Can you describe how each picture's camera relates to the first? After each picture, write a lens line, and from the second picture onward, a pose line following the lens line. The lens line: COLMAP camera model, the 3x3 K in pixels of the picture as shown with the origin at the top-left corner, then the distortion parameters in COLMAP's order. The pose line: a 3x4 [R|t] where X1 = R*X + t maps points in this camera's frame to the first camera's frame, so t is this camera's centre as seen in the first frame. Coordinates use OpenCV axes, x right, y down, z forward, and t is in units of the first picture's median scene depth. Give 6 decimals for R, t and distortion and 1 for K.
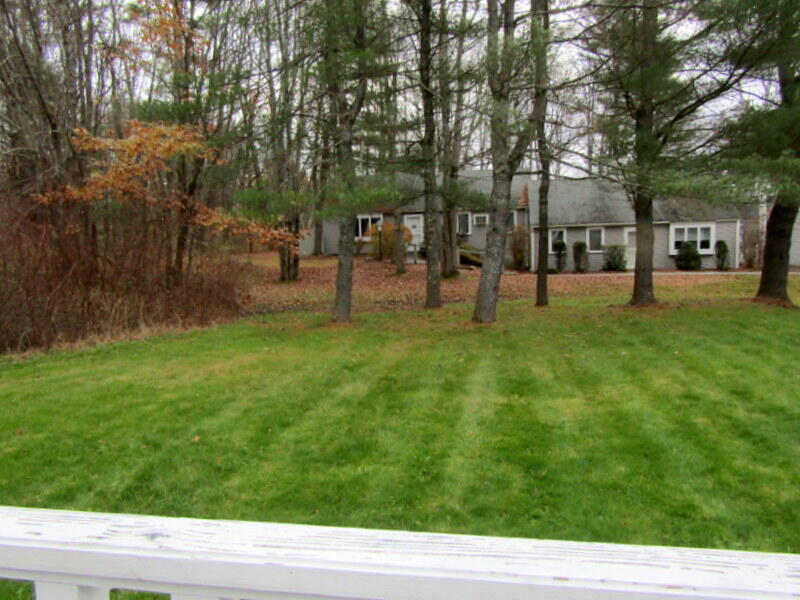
lens RADIAL K [[593.0, 0, 408.0], [0, 593.0, 300.1], [0, 0, 1]] dist [-0.011171, -0.007782]
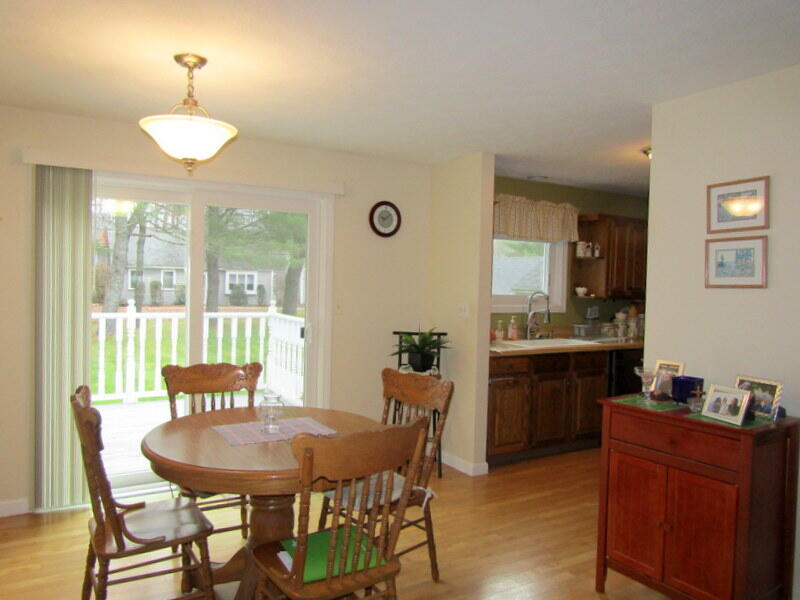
lens RADIAL K [[593.0, 0, 408.0], [0, 593.0, 300.1], [0, 0, 1]] dist [-0.011171, -0.007782]
pose [[0.751100, 0.026089, 0.659673, -0.137060], [0.018369, 0.998006, -0.060385, 0.027383], [-0.659933, 0.057473, 0.749123, -0.287001]]
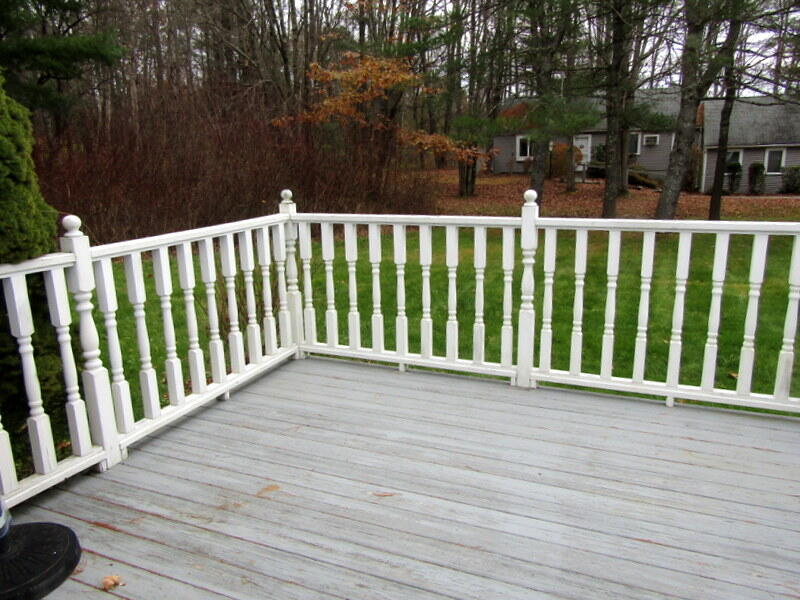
lens RADIAL K [[603.2, 0, 400.0], [0, 603.2, 300.0], [0, 0, 1]] dist [-0.004867, -0.001528]
pose [[0.971762, 0.061792, -0.227727, -0.049387], [-0.032288, 0.990846, 0.131078, 0.016200], [0.233742, -0.120024, 0.964862, -0.144225]]
